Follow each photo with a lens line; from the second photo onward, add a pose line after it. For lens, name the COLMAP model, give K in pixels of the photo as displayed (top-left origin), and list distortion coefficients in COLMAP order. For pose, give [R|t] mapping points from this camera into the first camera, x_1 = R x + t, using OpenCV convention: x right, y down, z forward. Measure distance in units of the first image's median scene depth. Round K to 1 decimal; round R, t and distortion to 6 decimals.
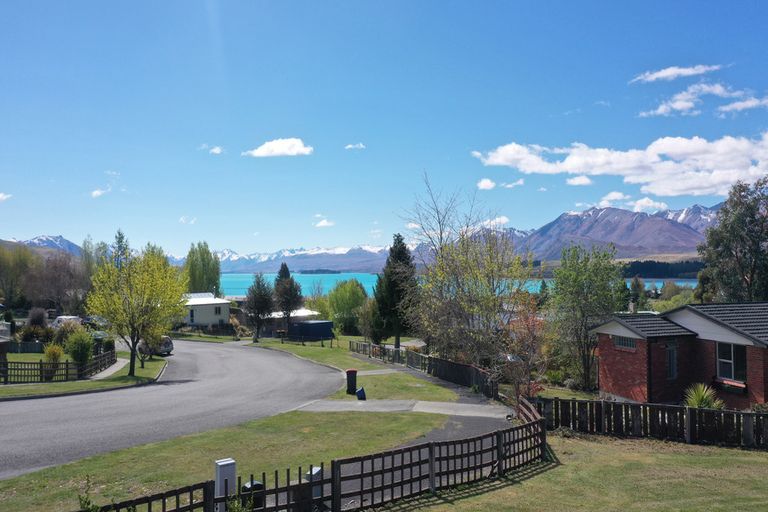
lens RADIAL K [[620.0, 0, 386.7], [0, 620.0, 253.5], [0, 0, 1]] dist [0.027288, 0.001559]
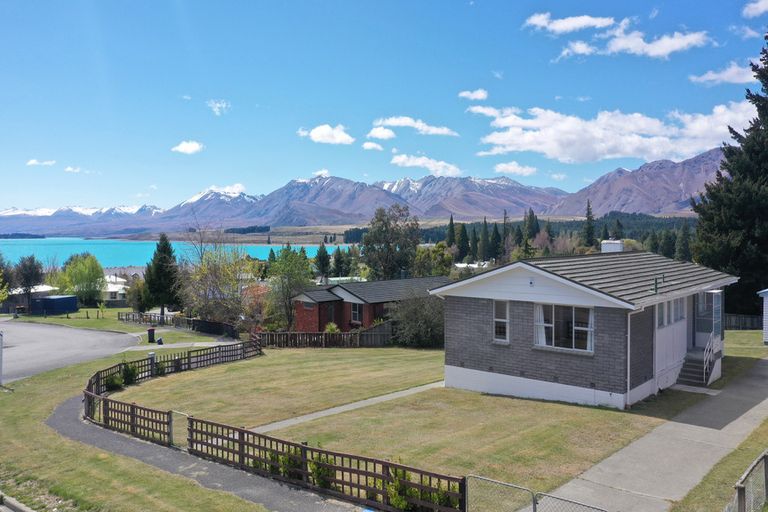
lens RADIAL K [[620.0, 0, 386.7], [0, 620.0, 255.3], [0, 0, 1]] dist [0.027288, 0.001559]
pose [[0.909643, -0.009607, 0.415279, -0.048600], [-0.015429, 0.998261, 0.056891, -0.032823], [-0.415104, -0.058158, 0.907913, -0.220946]]
